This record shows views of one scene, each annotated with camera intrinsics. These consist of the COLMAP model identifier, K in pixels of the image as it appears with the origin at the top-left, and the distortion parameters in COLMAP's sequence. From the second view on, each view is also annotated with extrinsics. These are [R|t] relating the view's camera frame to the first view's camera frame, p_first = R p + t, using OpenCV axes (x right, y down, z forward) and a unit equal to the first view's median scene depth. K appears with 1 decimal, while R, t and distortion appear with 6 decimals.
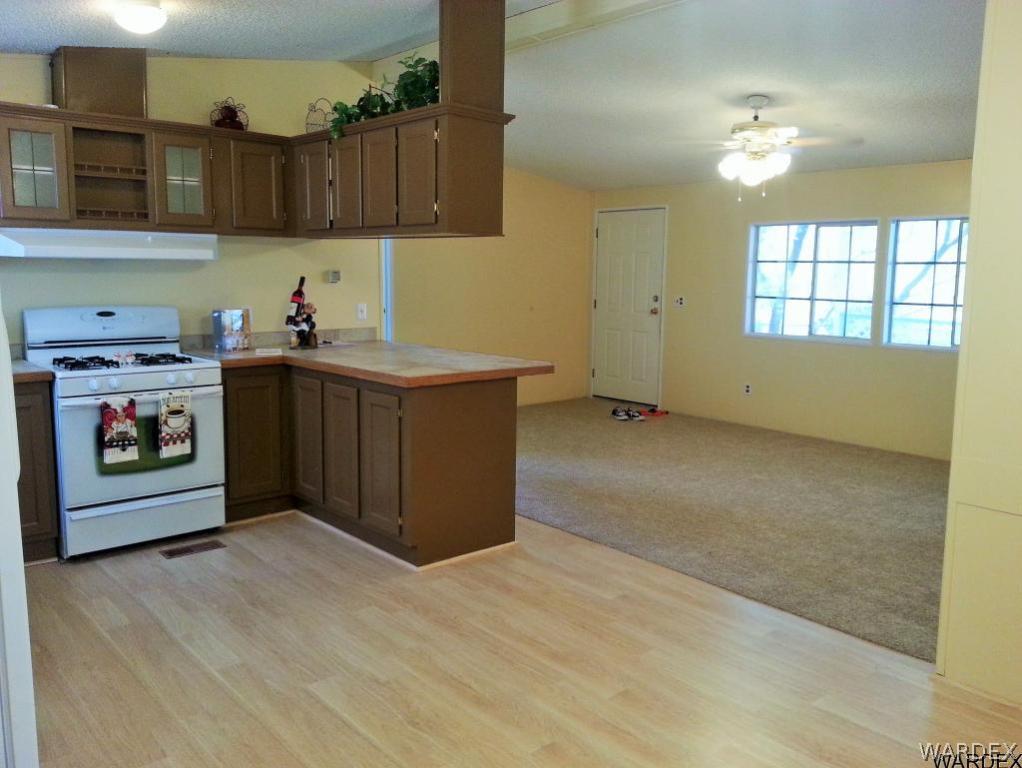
lens RADIAL K [[830.5, 0, 512.1], [0, 830.5, 383.3], [0, 0, 1]] dist [0.060977, -0.009138]
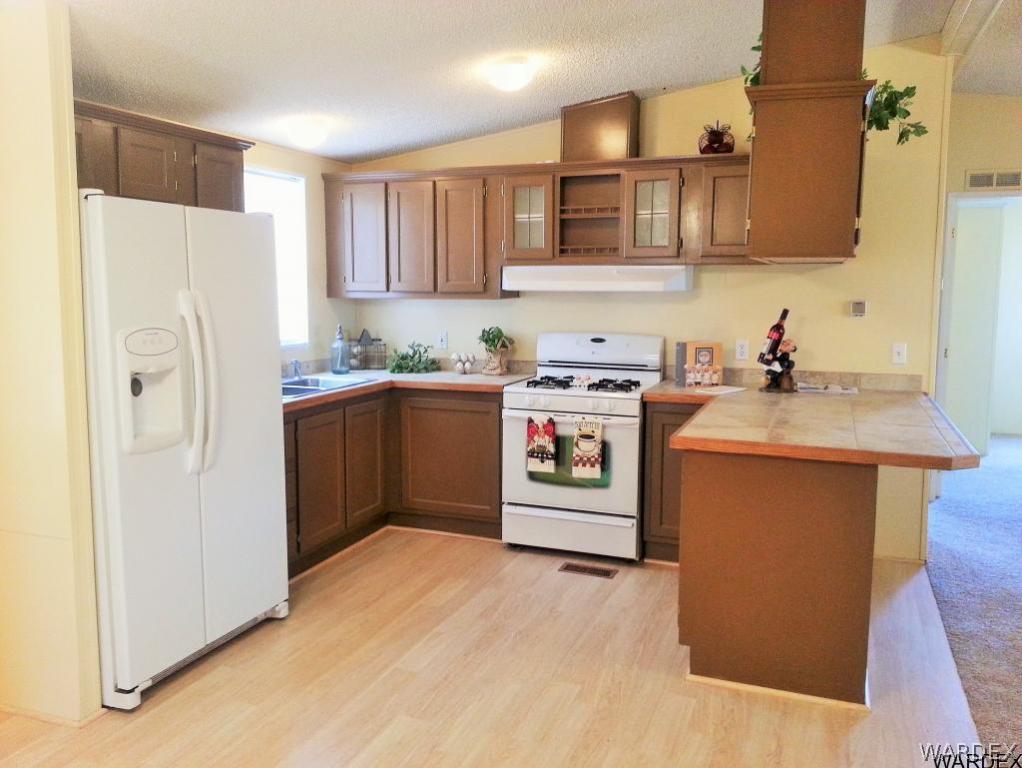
lens RADIAL K [[830.5, 0, 512.5], [0, 830.5, 378.7], [0, 0, 1]] dist [0.060977, -0.009138]
pose [[0.468118, 0.096783, -0.878350, 0.459639], [-0.122474, 0.991497, 0.043978, -0.071094], [0.875137, 0.086989, 0.475991, 0.414125]]
